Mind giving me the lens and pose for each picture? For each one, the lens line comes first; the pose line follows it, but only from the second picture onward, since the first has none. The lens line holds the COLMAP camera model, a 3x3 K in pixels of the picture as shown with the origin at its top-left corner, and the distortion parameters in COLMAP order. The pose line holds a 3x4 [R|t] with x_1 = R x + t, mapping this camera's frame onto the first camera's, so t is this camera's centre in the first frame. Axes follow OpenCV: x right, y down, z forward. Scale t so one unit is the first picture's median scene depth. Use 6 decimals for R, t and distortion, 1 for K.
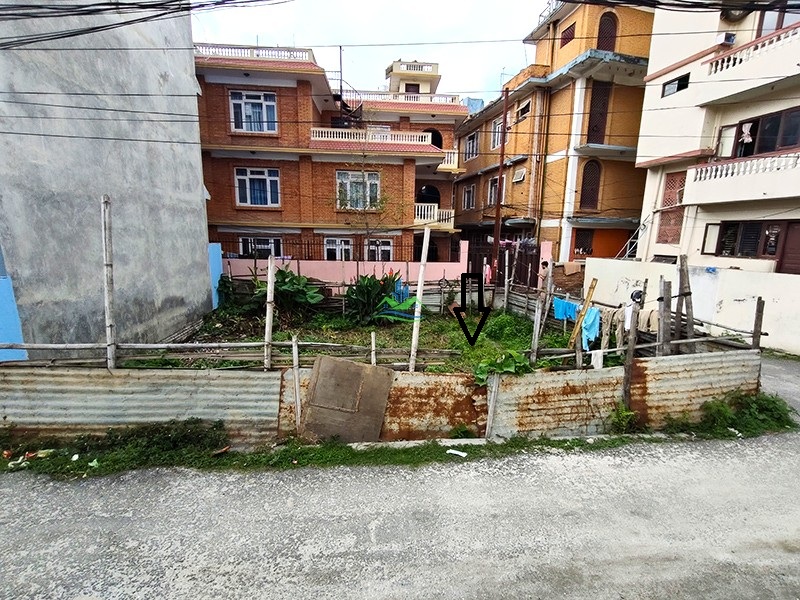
lens RADIAL K [[372.5, 0, 409.7], [0, 372.5, 309.1], [0, 0, 1]] dist [0.004894, 0.000547]
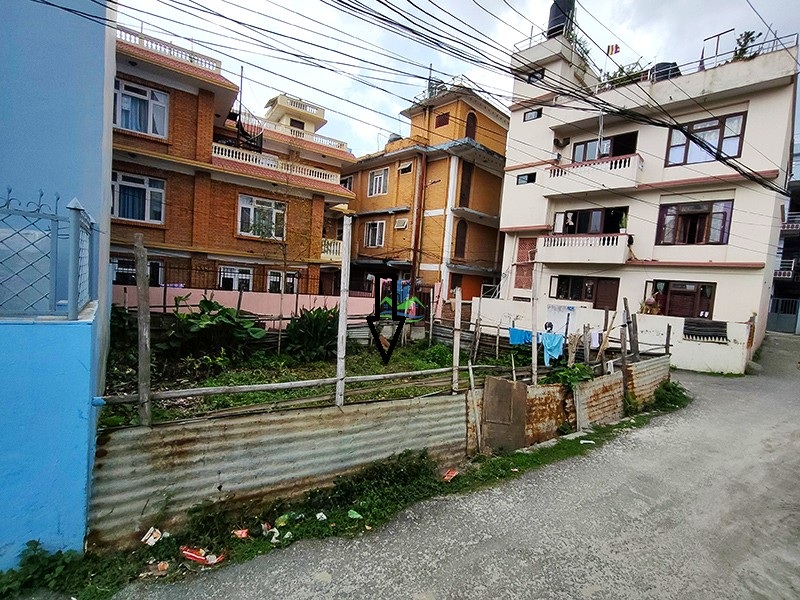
lens RADIAL K [[372.5, 0, 409.7], [0, 372.5, 309.1], [0, 0, 1]] dist [0.004894, 0.000547]
pose [[0.868086, 0.014320, 0.496207, -0.406382], [0.034048, 0.995512, -0.088295, 0.005218], [-0.495245, 0.093543, 0.863703, 0.048893]]
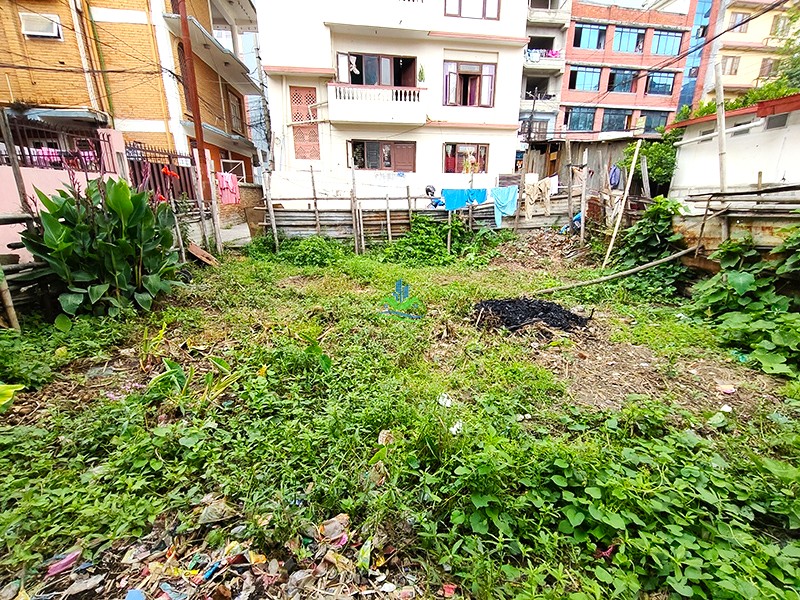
lens RADIAL K [[372.5, 0, 409.7], [0, 372.5, 309.1], [0, 0, 1]] dist [0.004894, 0.000547]
pose [[0.115913, -0.309495, 0.943810, -0.497435], [0.193043, 0.939115, 0.284248, -0.023669], [-0.974320, 0.149248, 0.168601, 0.722270]]
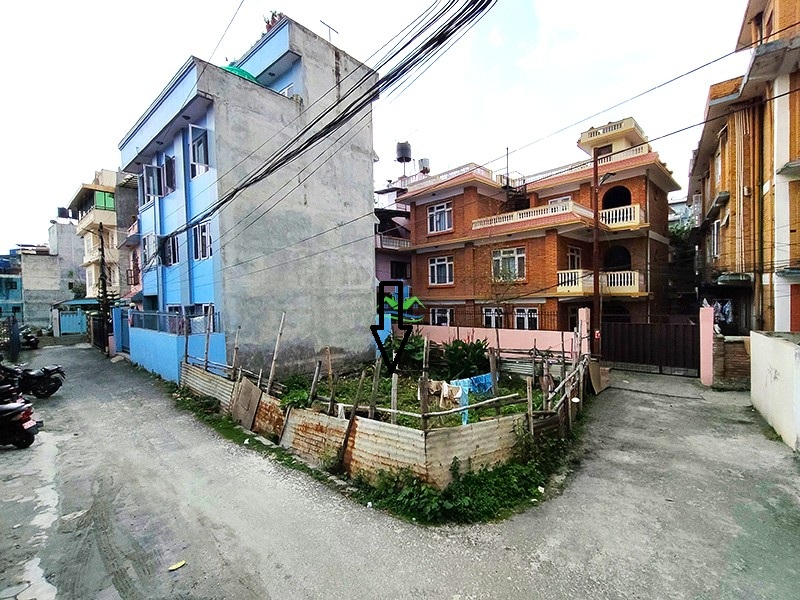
lens RADIAL K [[372.5, 0, 409.7], [0, 372.5, 309.1], [0, 0, 1]] dist [0.004894, 0.000547]
pose [[0.652157, -0.015235, -0.757931, 0.735349], [-0.111546, 0.986987, -0.115818, -0.040066], [0.749833, 0.160075, 0.641971, 0.133390]]
